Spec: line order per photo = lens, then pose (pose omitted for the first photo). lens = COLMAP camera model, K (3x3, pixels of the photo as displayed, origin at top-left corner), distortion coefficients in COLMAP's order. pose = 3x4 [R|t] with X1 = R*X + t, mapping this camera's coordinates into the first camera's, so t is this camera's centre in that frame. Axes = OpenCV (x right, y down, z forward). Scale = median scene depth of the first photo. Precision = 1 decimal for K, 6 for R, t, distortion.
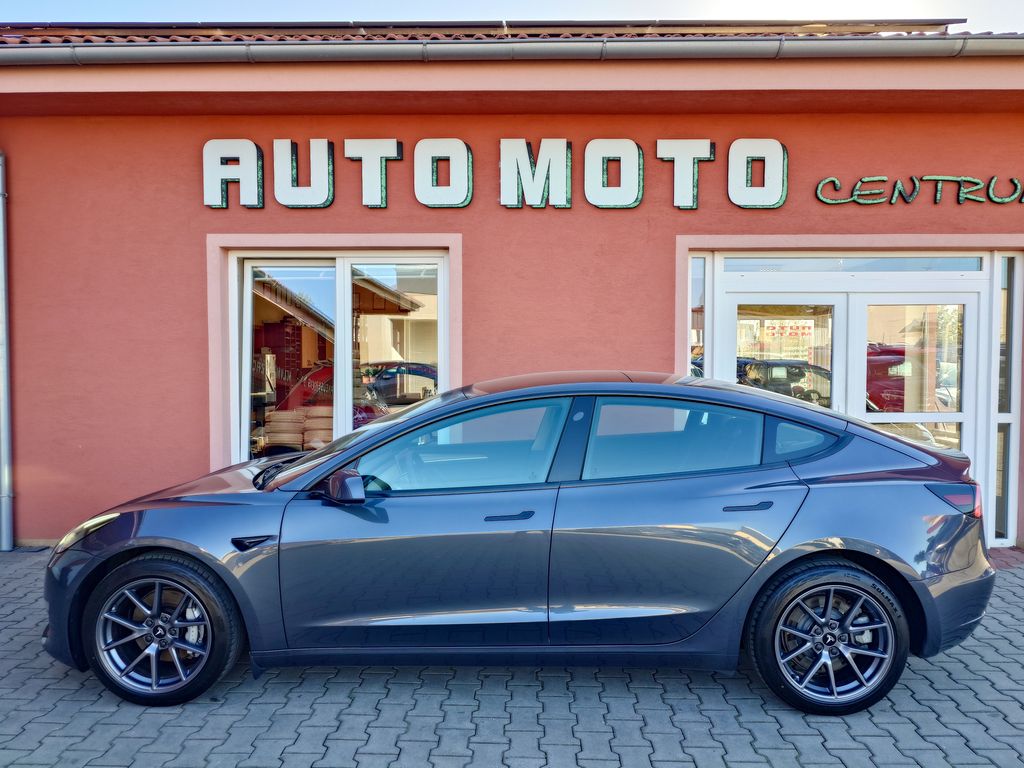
lens RADIAL K [[712.7, 0, 512.0], [0, 712.7, 384.0], [0, 0, 1]] dist [0.000222, -0.002521]
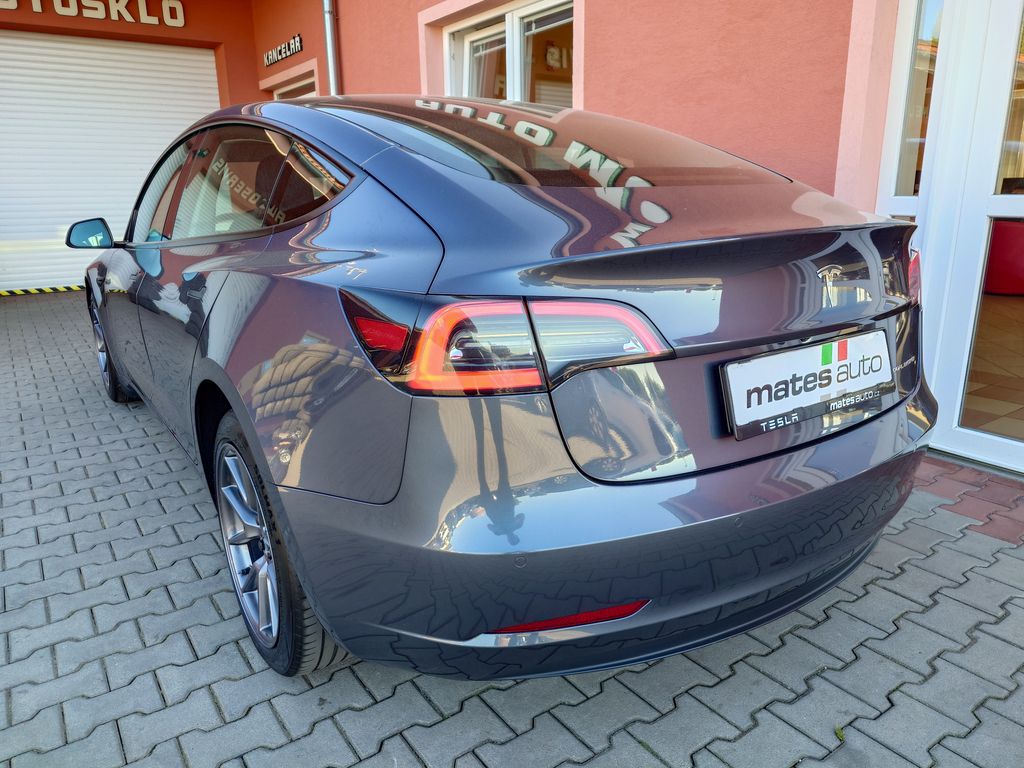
lens RADIAL K [[712.7, 0, 512.0], [0, 712.7, 384.0], [0, 0, 1]] dist [0.000222, -0.002521]
pose [[0.588326, 0.201814, -0.783035, 0.546630], [-0.007022, 0.969594, 0.244620, 0.049774], [0.808593, -0.138418, 0.571855, 0.467452]]
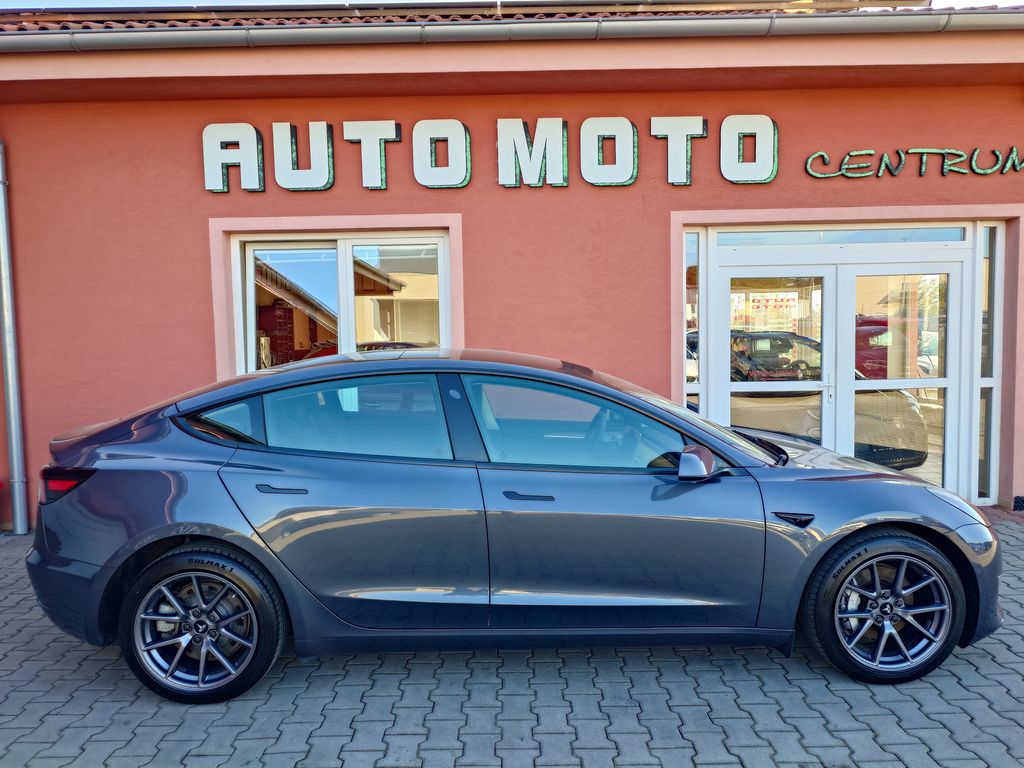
lens RADIAL K [[707.9, 0, 512.0], [0, 707.9, 384.0], [0, 0, 1]] dist [0.000254, -0.003245]
pose [[0.999564, -0.022529, 0.019069, -0.022899], [0.021934, 0.999283, 0.030853, 0.003037], [-0.019750, -0.030421, 0.999342, -0.020619]]
